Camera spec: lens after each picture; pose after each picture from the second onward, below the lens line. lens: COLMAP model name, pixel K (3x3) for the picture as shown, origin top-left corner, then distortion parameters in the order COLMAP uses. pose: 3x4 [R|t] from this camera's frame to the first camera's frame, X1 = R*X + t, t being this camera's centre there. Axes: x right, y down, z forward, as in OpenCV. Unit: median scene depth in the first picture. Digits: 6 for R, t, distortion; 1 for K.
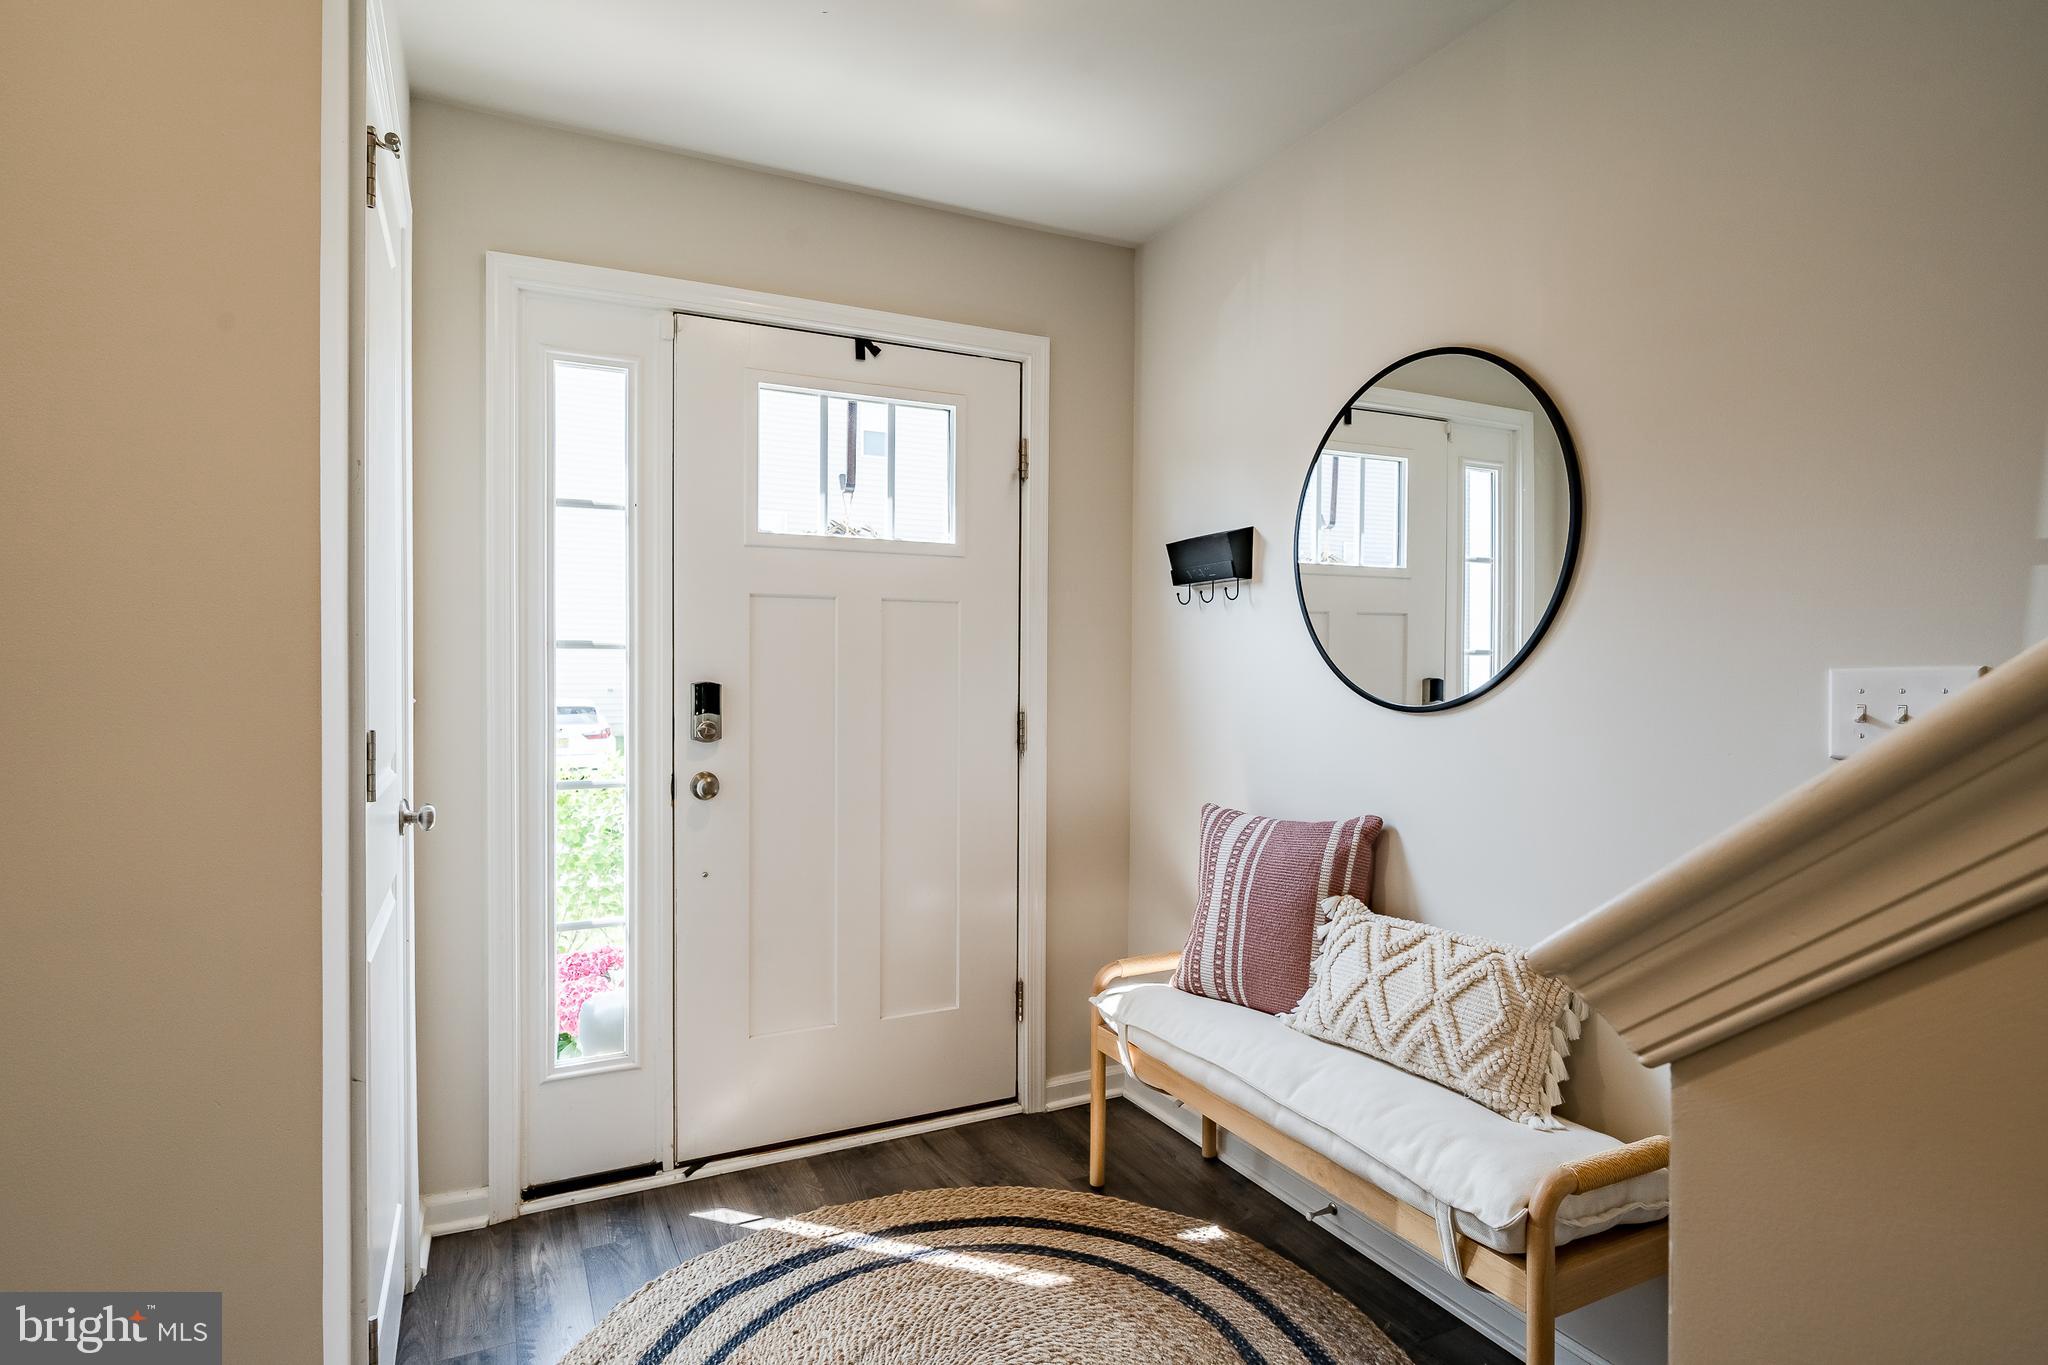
lens RADIAL K [[1065.8, 0, 1022.1], [0, 1065.8, 676.2], [0, 0, 1]] dist [-0.004222, -0.000174]
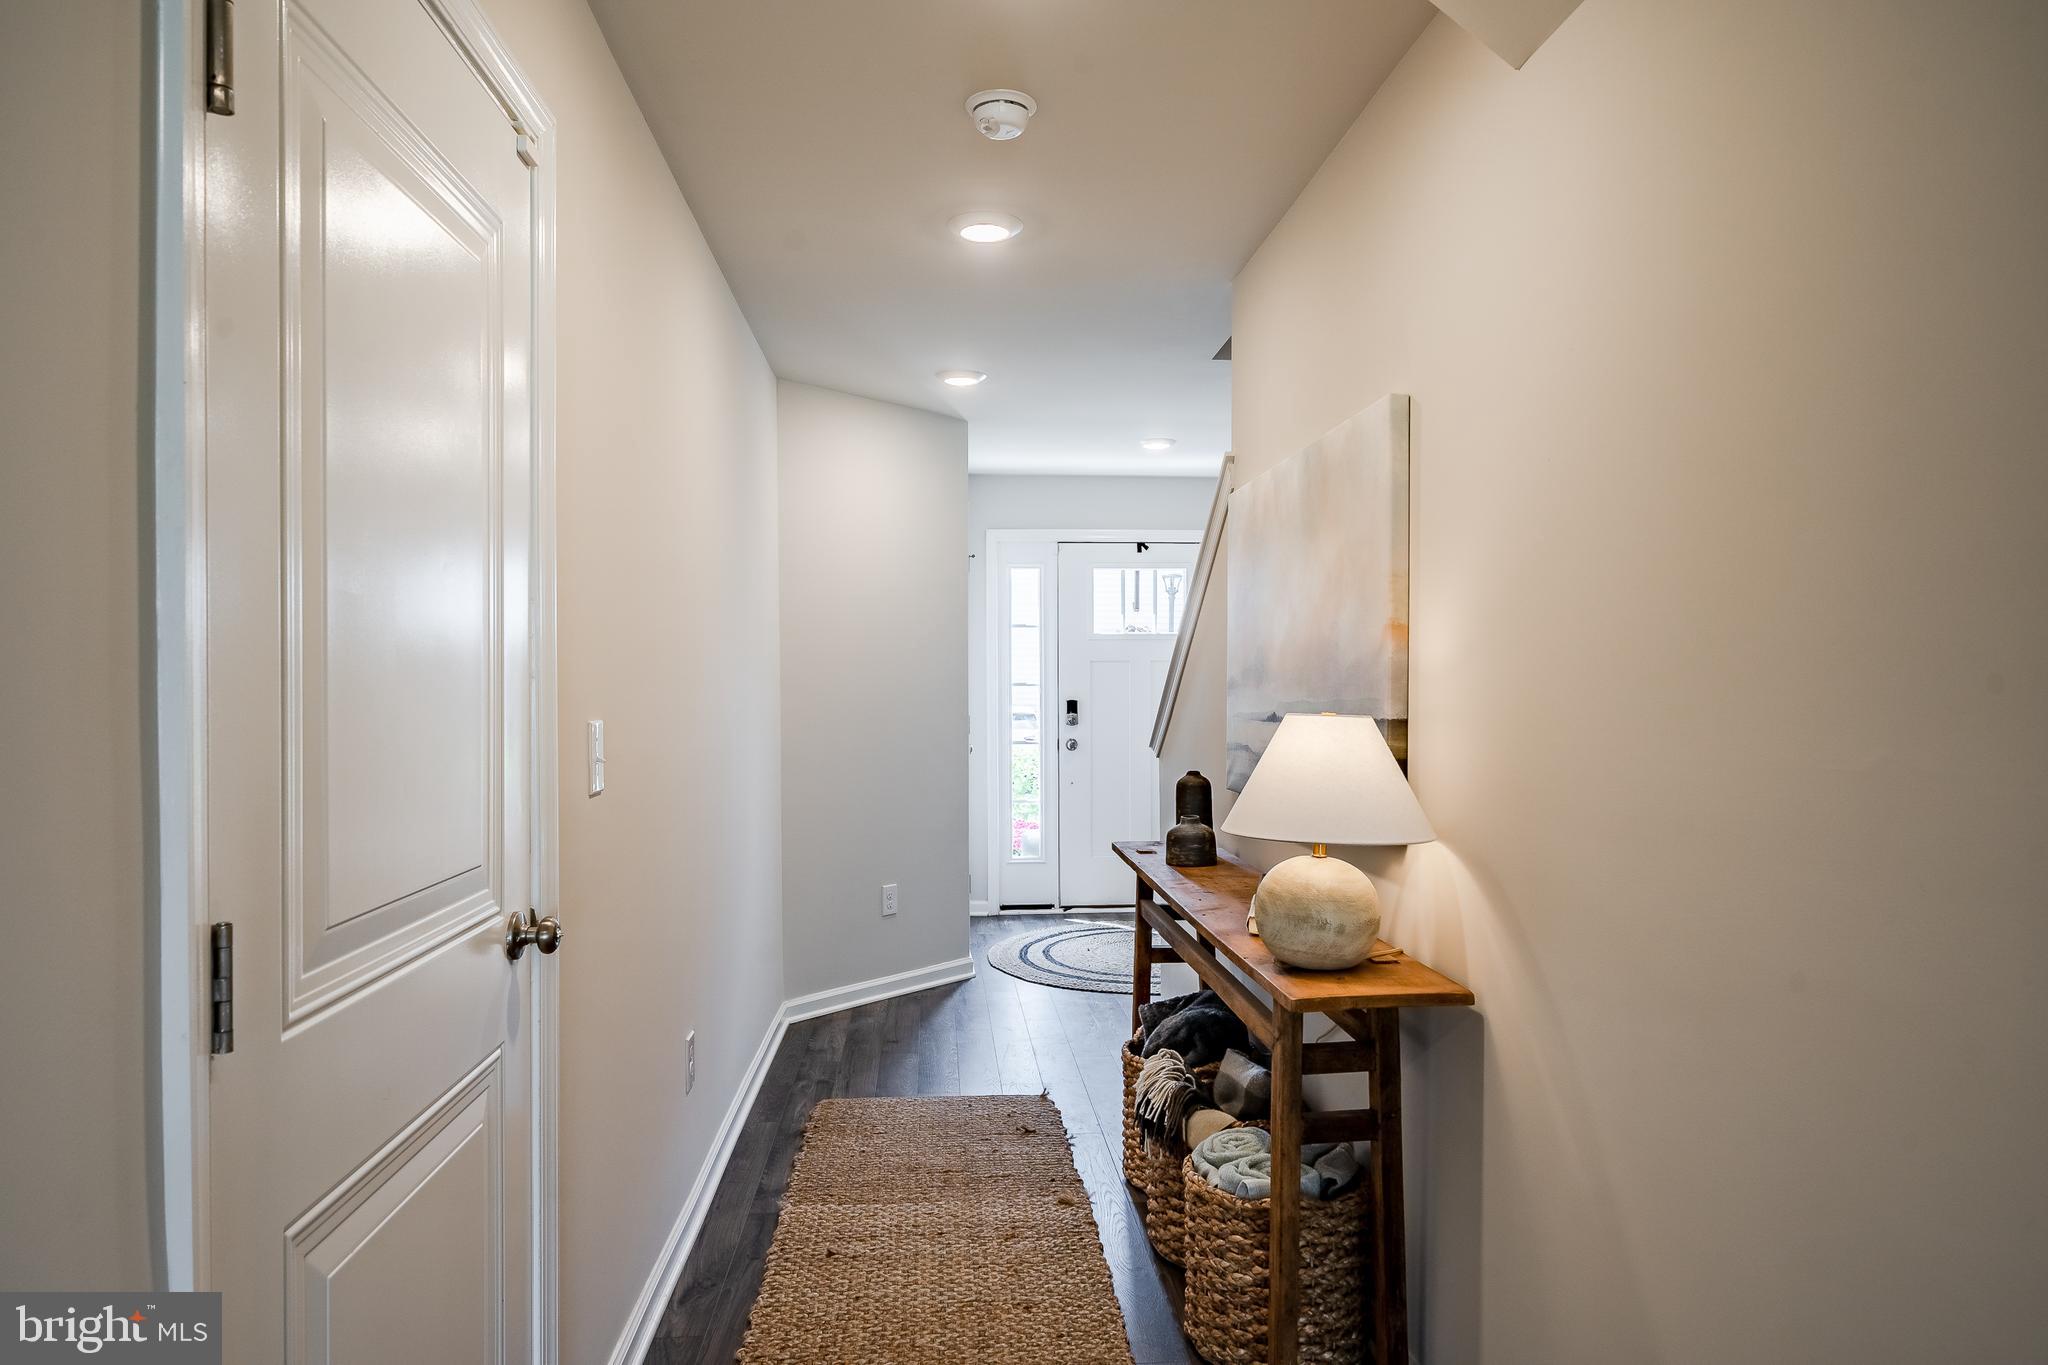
lens RADIAL K [[1285.6, 0, 1023.2], [0, 1285.6, 683.7], [0, 0, 1]] dist [-0.042058, -0.000490]
pose [[0.926443, -0.002832, -0.376424, 0.656184], [0.003324, 0.999994, 0.000657, -0.031234], [0.376420, -0.001860, 0.926447, -1.624678]]
